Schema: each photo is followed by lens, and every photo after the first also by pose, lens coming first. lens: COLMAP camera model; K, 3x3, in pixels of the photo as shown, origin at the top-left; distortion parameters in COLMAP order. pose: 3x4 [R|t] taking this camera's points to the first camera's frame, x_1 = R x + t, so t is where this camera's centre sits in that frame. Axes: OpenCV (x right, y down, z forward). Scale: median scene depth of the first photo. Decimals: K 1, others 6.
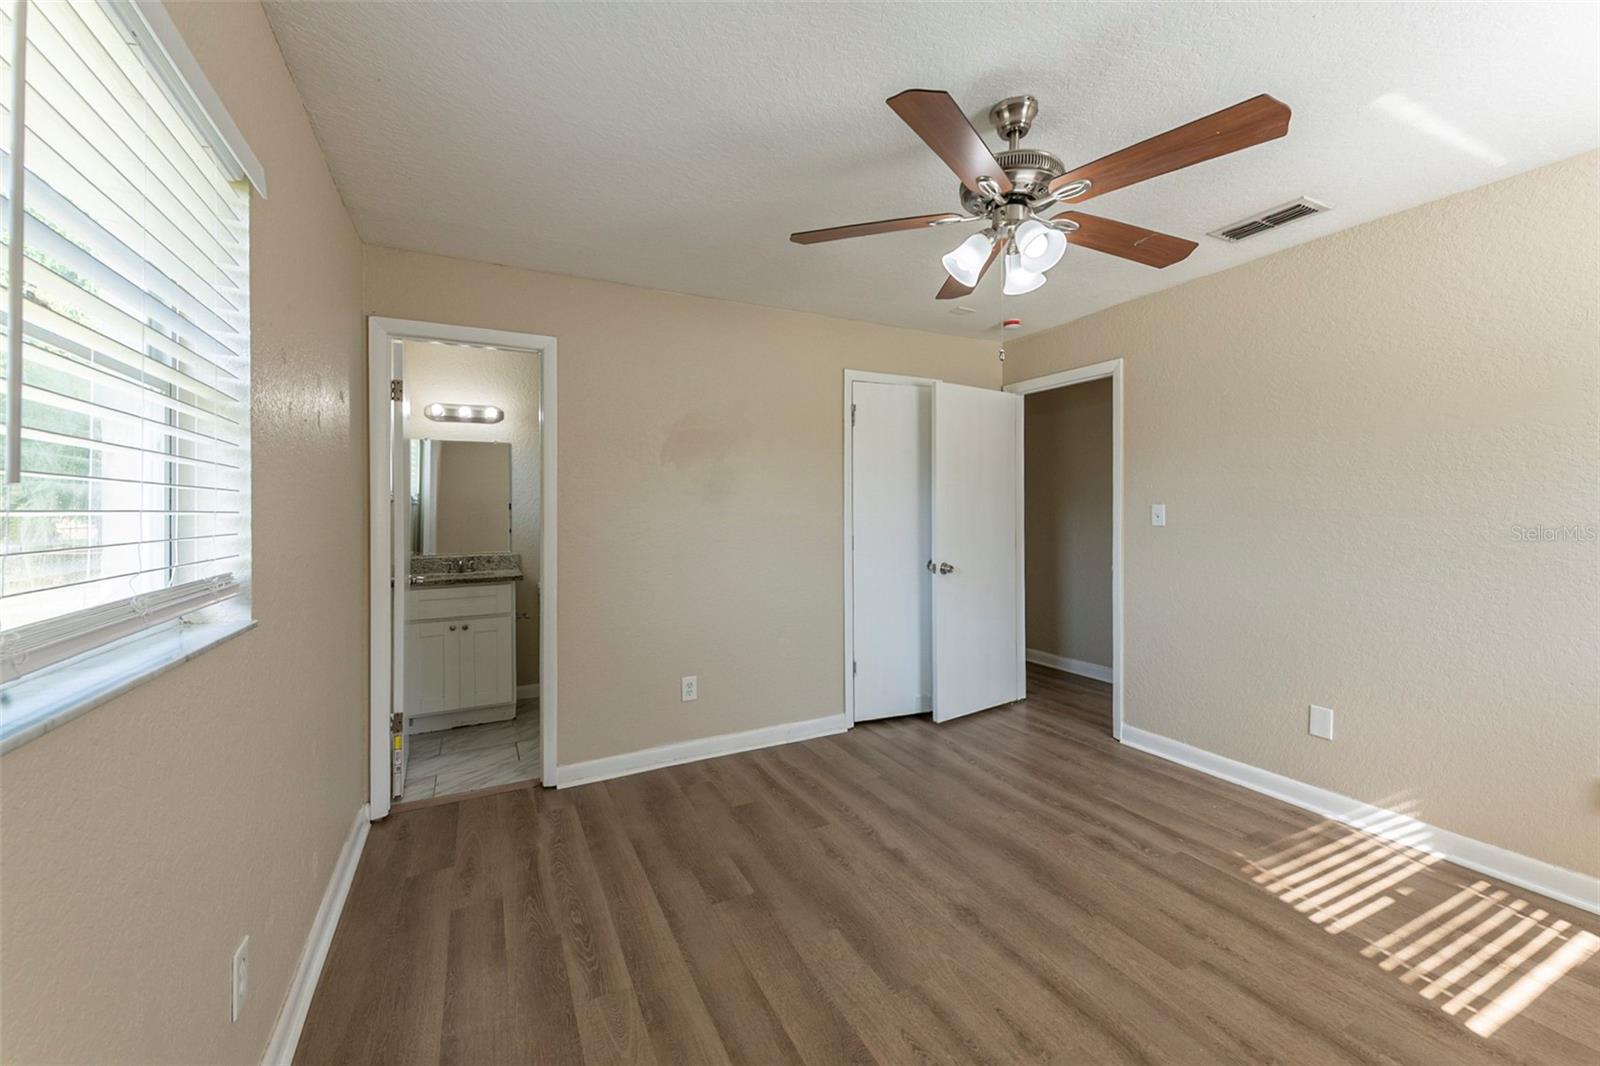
lens RADIAL K [[631.4, 0, 810.8], [0, 631.4, 518.3], [0, 0, 1]] dist [0.010669, -0.000131]
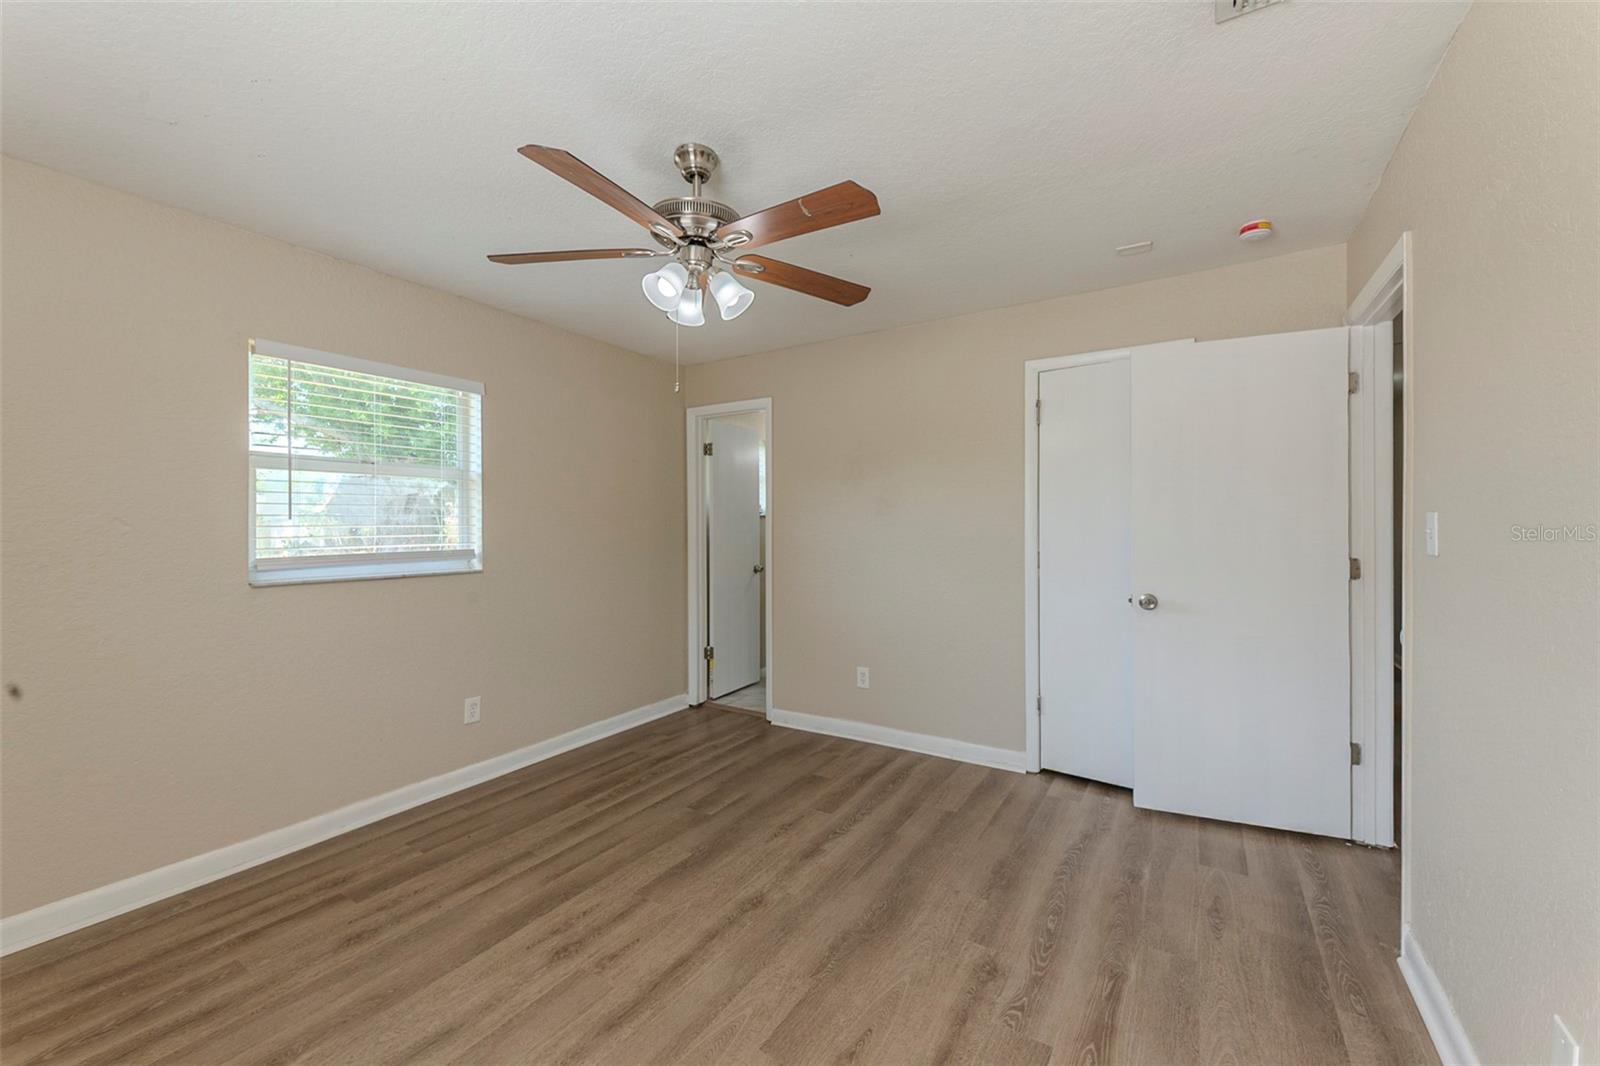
lens RADIAL K [[631.4, 0, 810.8], [0, 631.4, 518.3], [0, 0, 1]] dist [0.010669, -0.000131]
pose [[0.512773, -0.006590, -0.858499, 0.968791], [-0.009931, 0.999858, -0.013606, -0.001121], [0.858467, 0.015502, 0.512635, 0.429650]]
